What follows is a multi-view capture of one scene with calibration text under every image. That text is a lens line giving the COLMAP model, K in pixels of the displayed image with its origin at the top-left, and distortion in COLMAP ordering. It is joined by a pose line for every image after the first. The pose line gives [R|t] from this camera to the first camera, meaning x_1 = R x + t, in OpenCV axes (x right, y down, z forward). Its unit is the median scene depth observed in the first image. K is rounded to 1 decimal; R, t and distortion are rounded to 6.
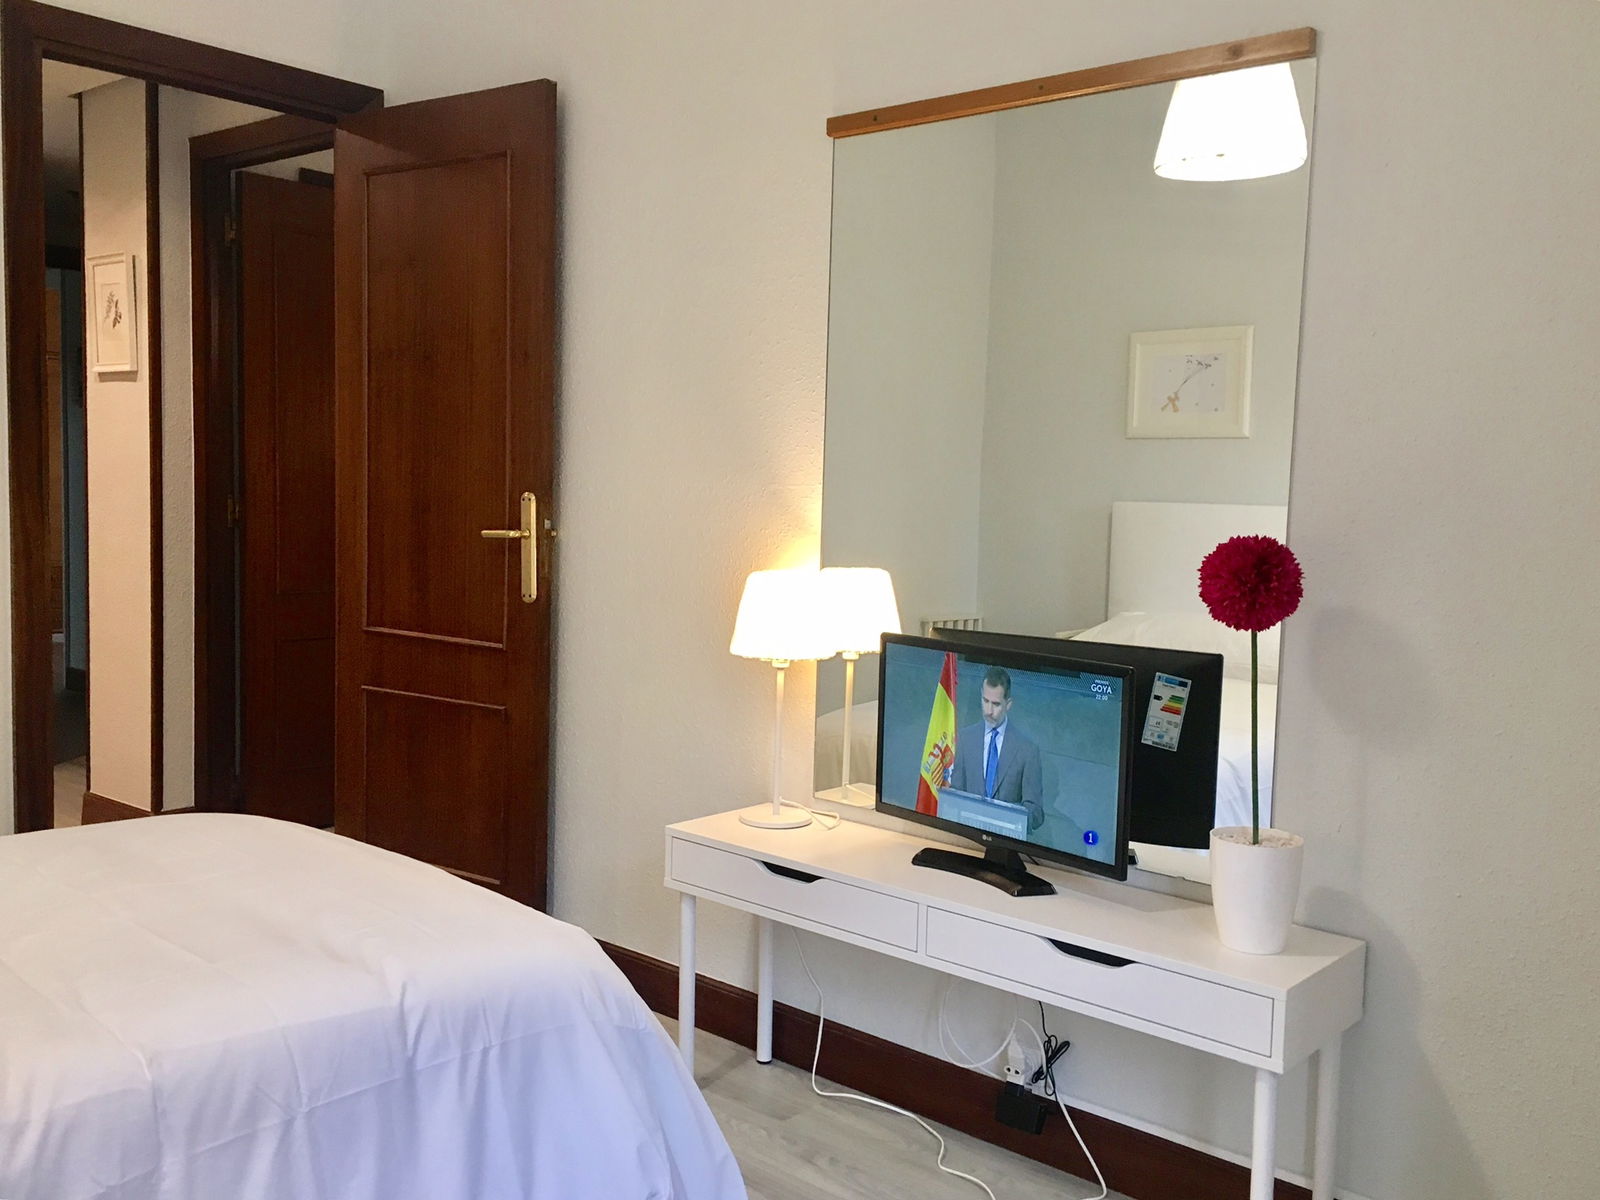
lens RADIAL K [[1364.9, 0, 799.6], [0, 1364.9, 590.8], [0, 0, 1]] dist [0.071127, -0.092761]
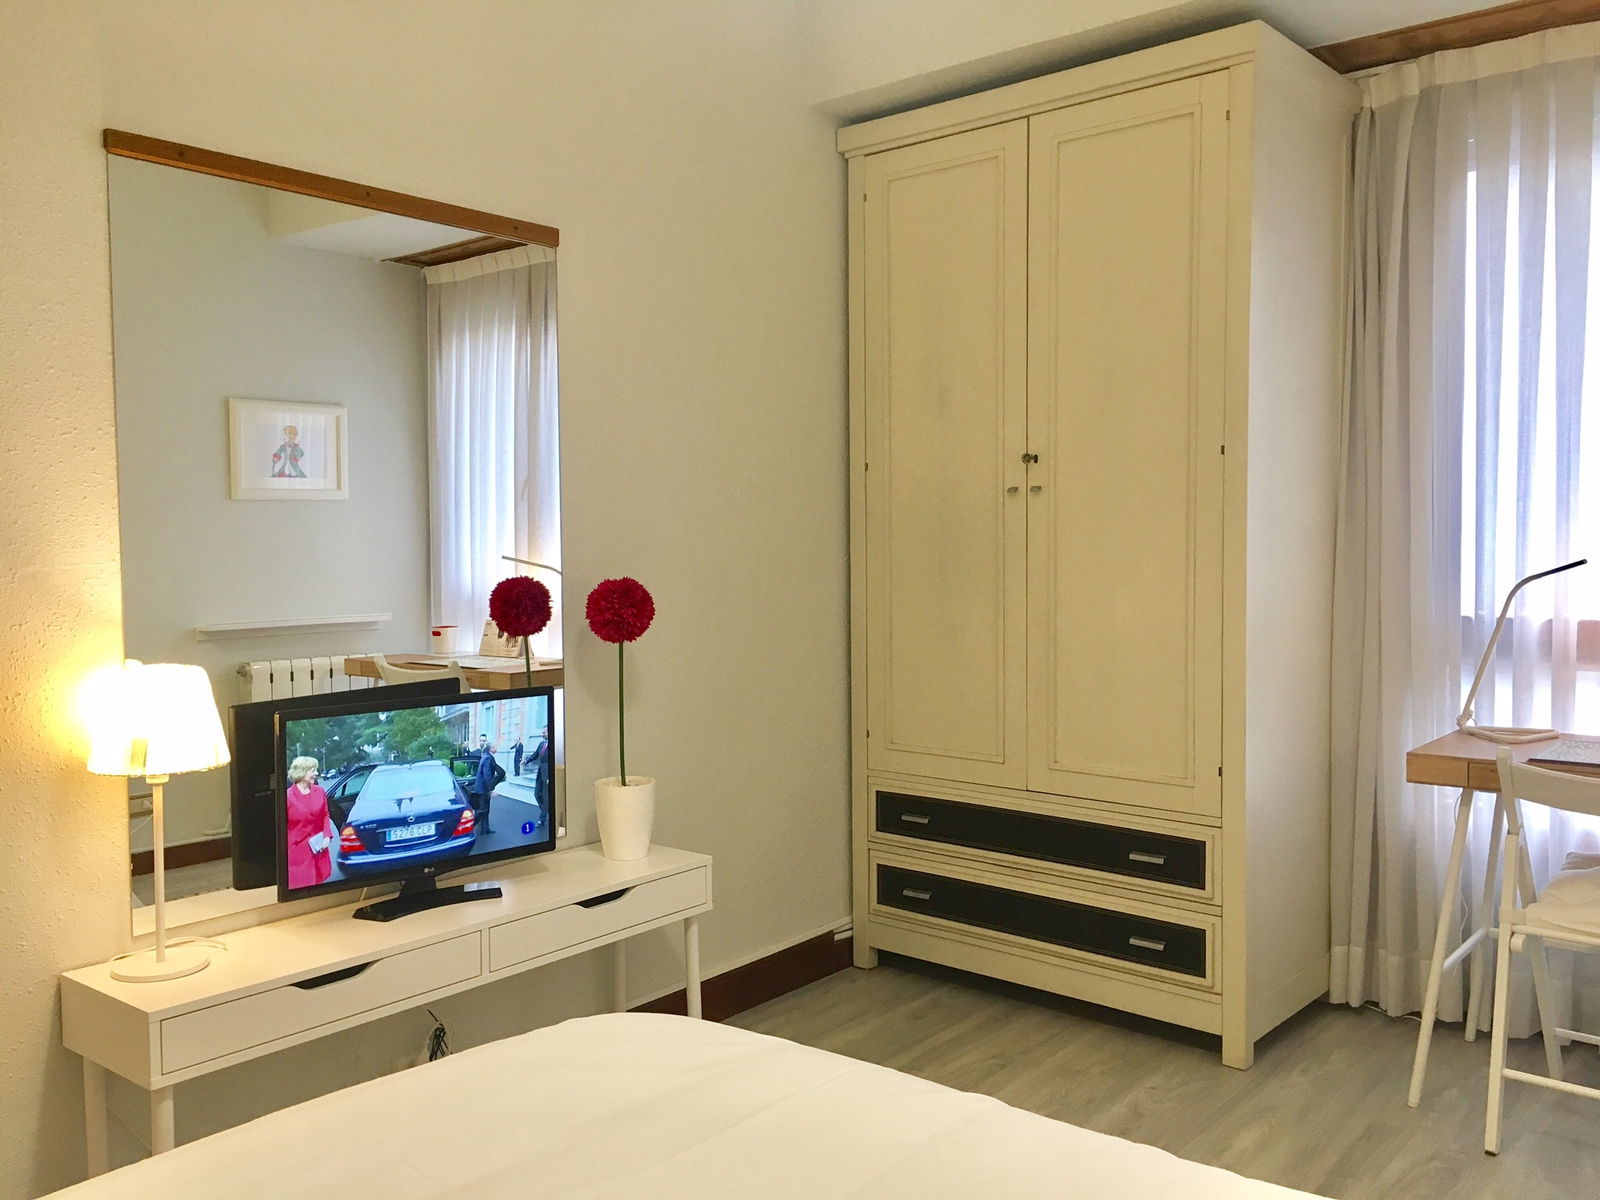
lens RADIAL K [[1364.9, 0, 790.7], [0, 1364.9, 601.6], [0, 0, 1]] dist [0.071127, -0.092761]
pose [[0.010729, -0.093077, 0.995601, -0.879142], [0.083148, 0.992293, 0.091872, -0.105351], [-0.996479, 0.081797, 0.018385, 0.621086]]
